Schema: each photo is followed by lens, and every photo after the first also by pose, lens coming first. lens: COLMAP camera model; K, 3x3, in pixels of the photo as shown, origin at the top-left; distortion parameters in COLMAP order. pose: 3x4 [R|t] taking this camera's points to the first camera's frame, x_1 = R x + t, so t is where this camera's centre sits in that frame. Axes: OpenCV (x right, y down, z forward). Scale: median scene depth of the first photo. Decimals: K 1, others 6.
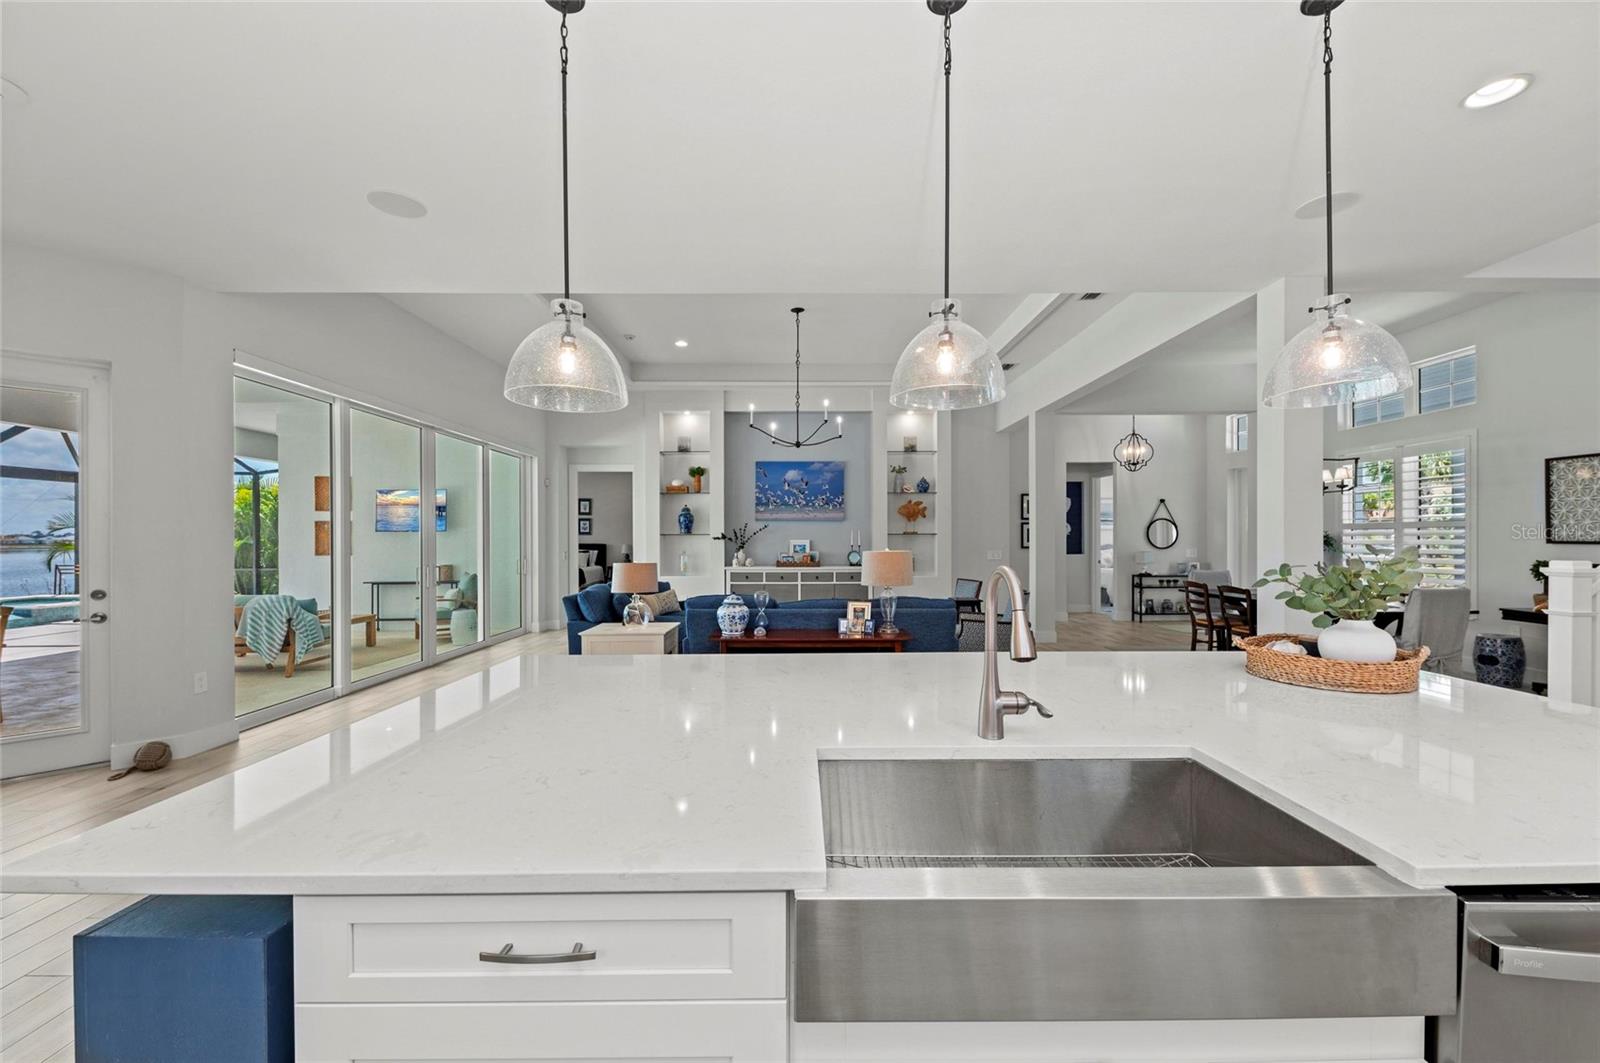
lens RADIAL K [[619.0, 0, 803.5], [0, 619.0, 540.1], [0, 0, 1]] dist [0.014411, -0.007632]
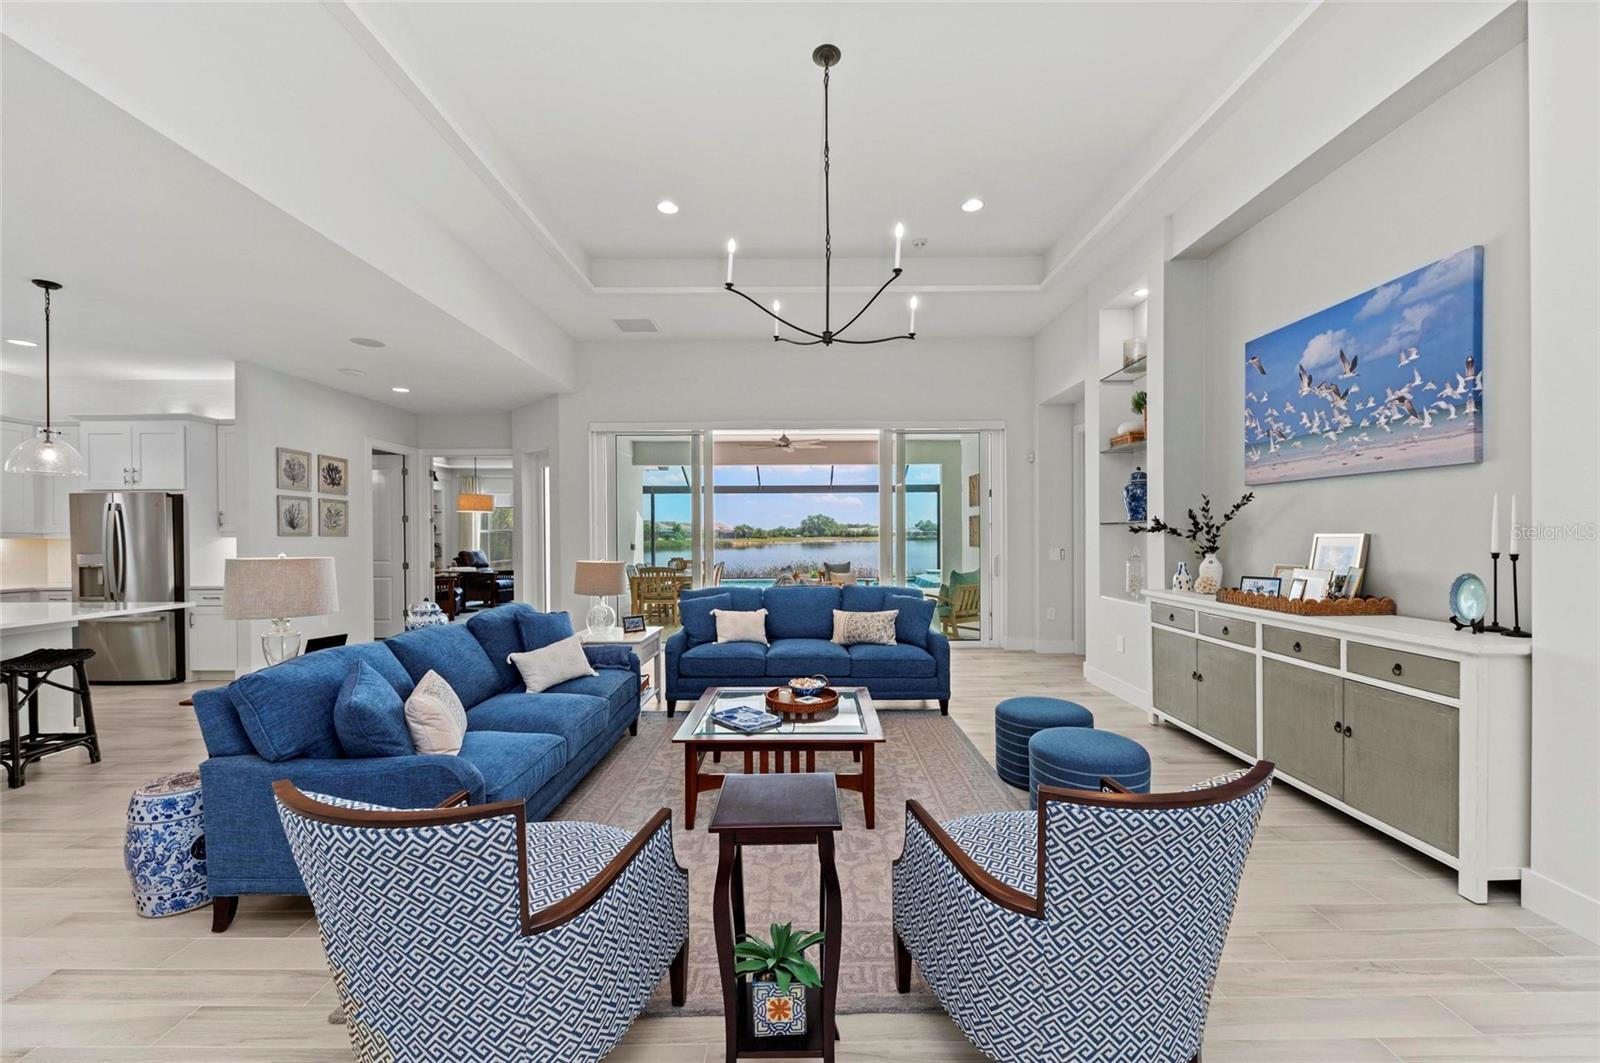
lens RADIAL K [[619.0, 0, 803.5], [0, 619.0, 540.1], [0, 0, 1]] dist [0.014411, -0.007632]
pose [[-0.004036, 0.011980, -0.999920, 0.345039], [0.004577, 0.999918, 0.011962, -0.001723], [0.999981, -0.004528, -0.004091, 0.712677]]
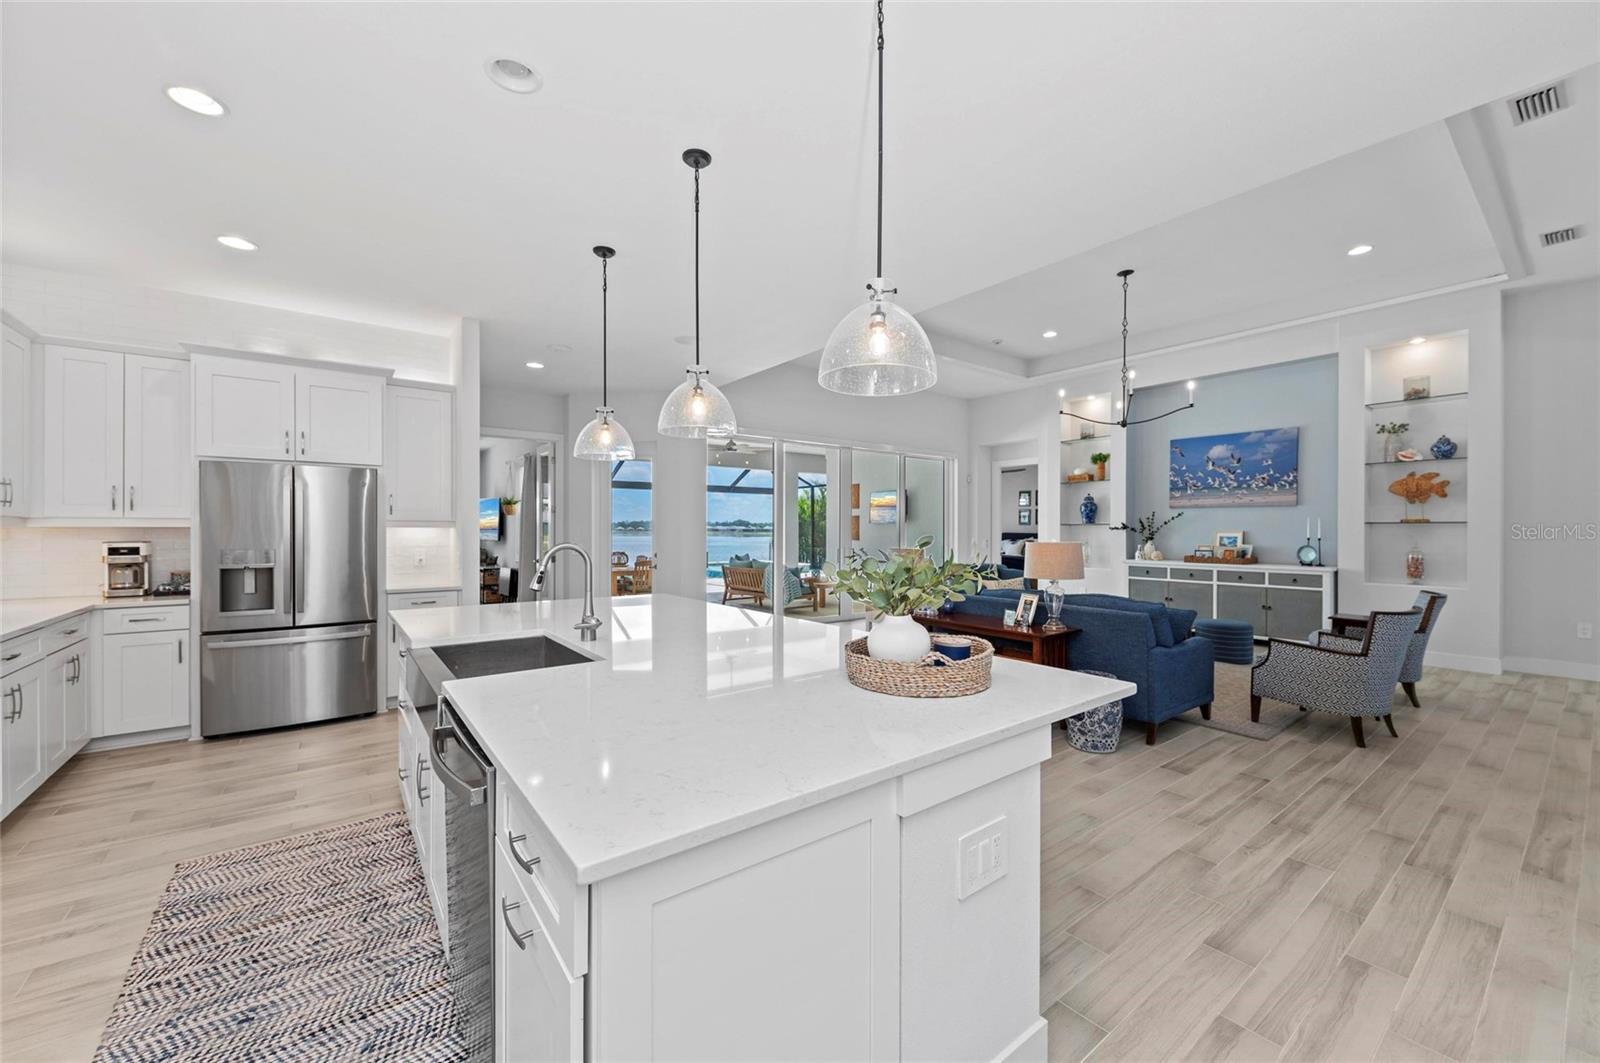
lens RADIAL K [[617.4, 0, 800.2], [0, 617.4, 533.3], [0, 0, 1]] dist [0.002462, -0.000106]
pose [[0.599962, 0.007872, -0.799990, 0.308333], [-0.004272, 0.999969, 0.006636, 0.000246], [0.800017, -0.000564, 0.599977, 0.066287]]
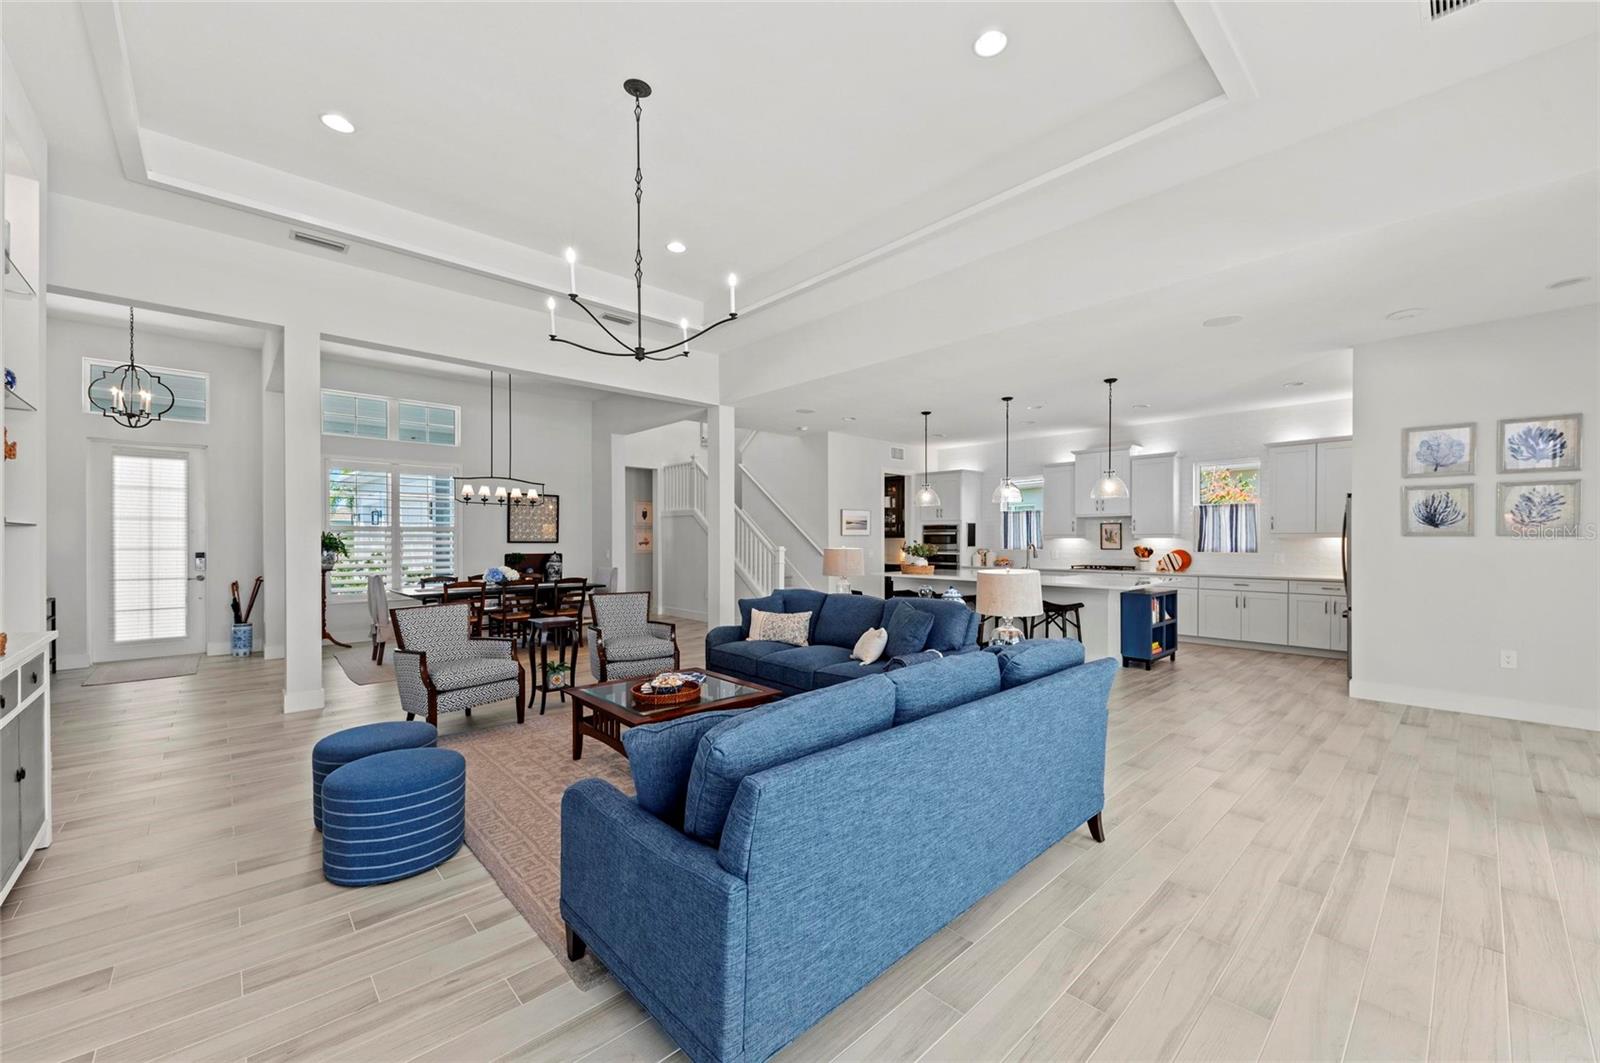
lens RADIAL K [[621.1, 0, 806.0], [0, 621.1, 542.4], [0, 0, 1]] dist [0.013646, -0.000324]
pose [[-0.681612, 0.000160, 0.731714, -0.347849], [0.004131, 0.999985, 0.003630, 0.000824], [-0.731702, 0.005497, -0.681603, 0.907735]]
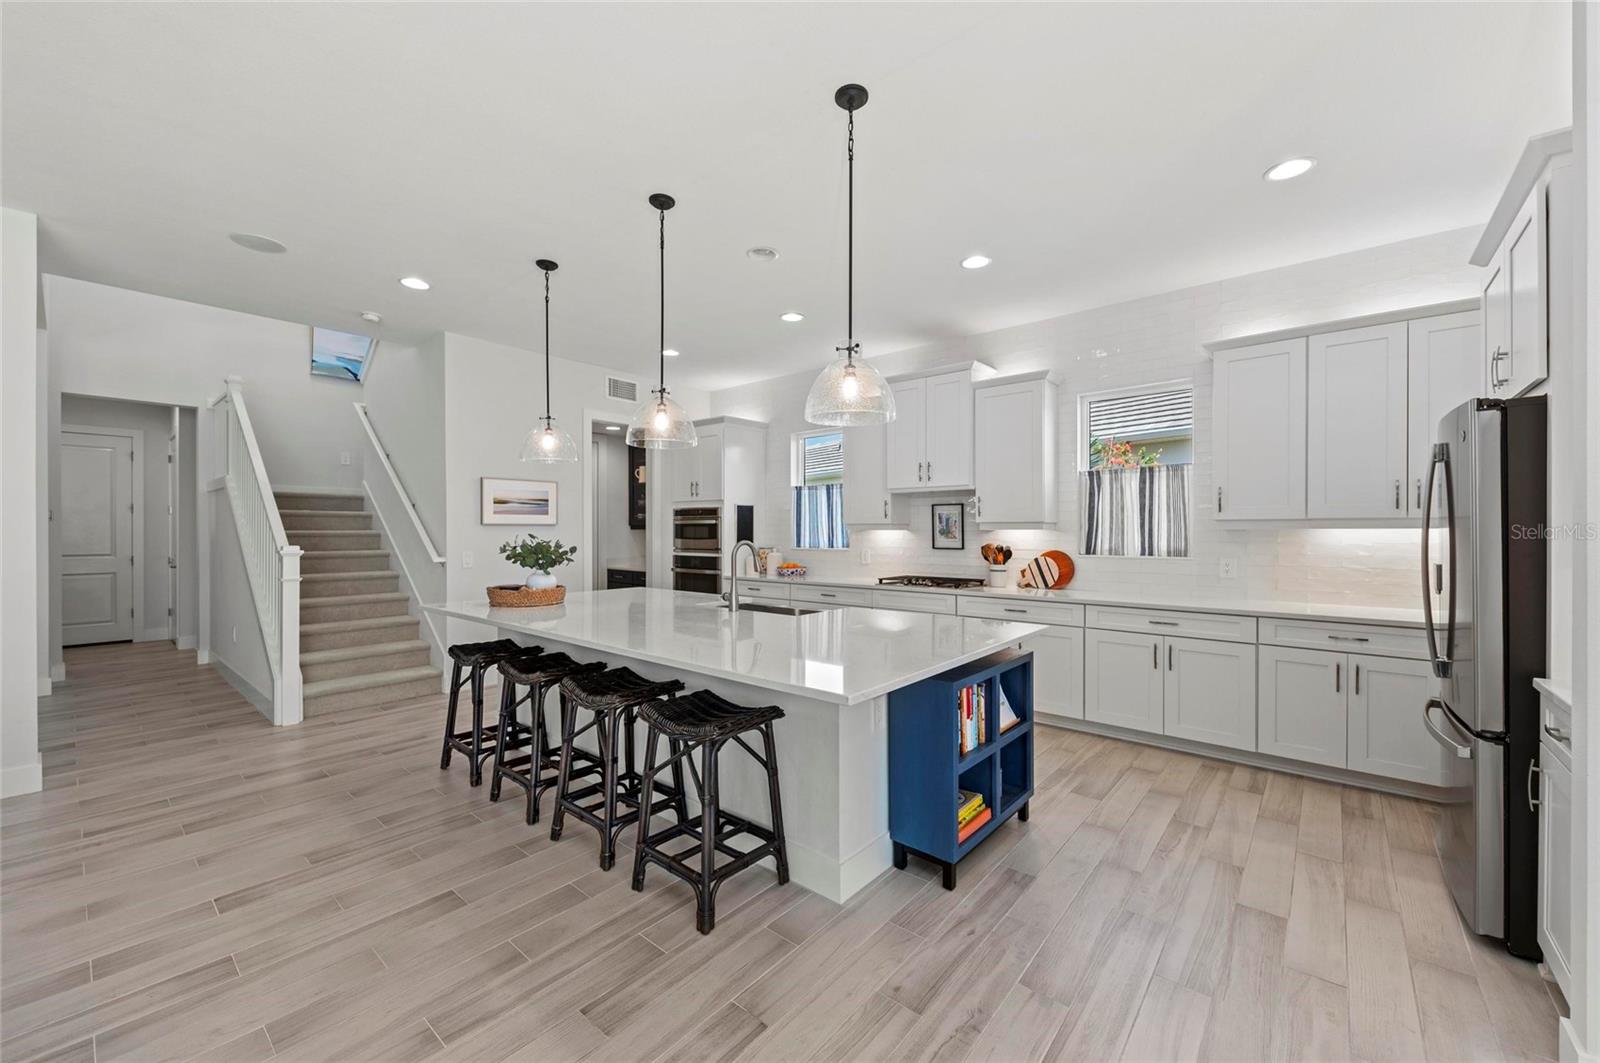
lens RADIAL K [[625.2, 0, 800.0], [0, 625.2, 531.5], [0, 0, 1]] dist [0.008610, -0.000133]
pose [[-0.762253, 0.003717, 0.647269, -0.223132], [0.004039, 0.999991, -0.000986, 0.001355], [-0.647267, 0.001863, -0.762261, 0.405635]]
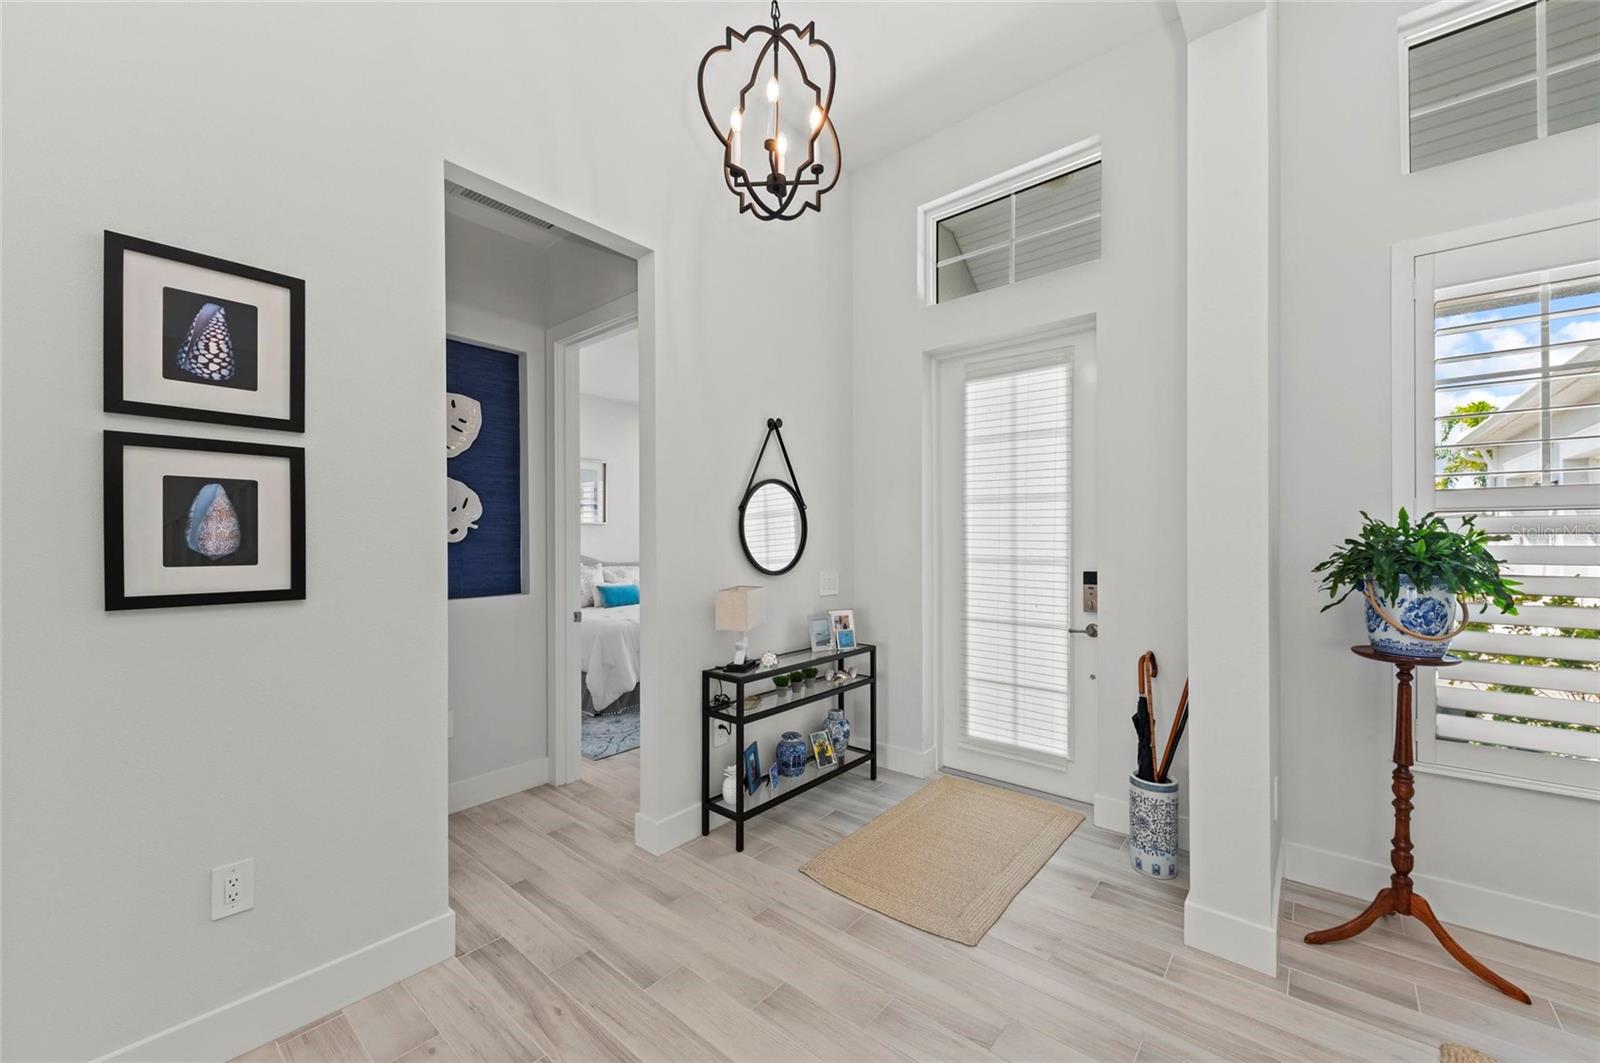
lens RADIAL K [[603.8, 0, 805.2], [0, 603.8, 543.0], [0, 0, 1]] dist [0.013471, -0.006368]
pose [[0.643655, -0.000398, 0.765316, 0.371189], [0.001948, 0.999997, -0.001118, -0.002202], [-0.765313, 0.002210, 0.643654, 0.836073]]
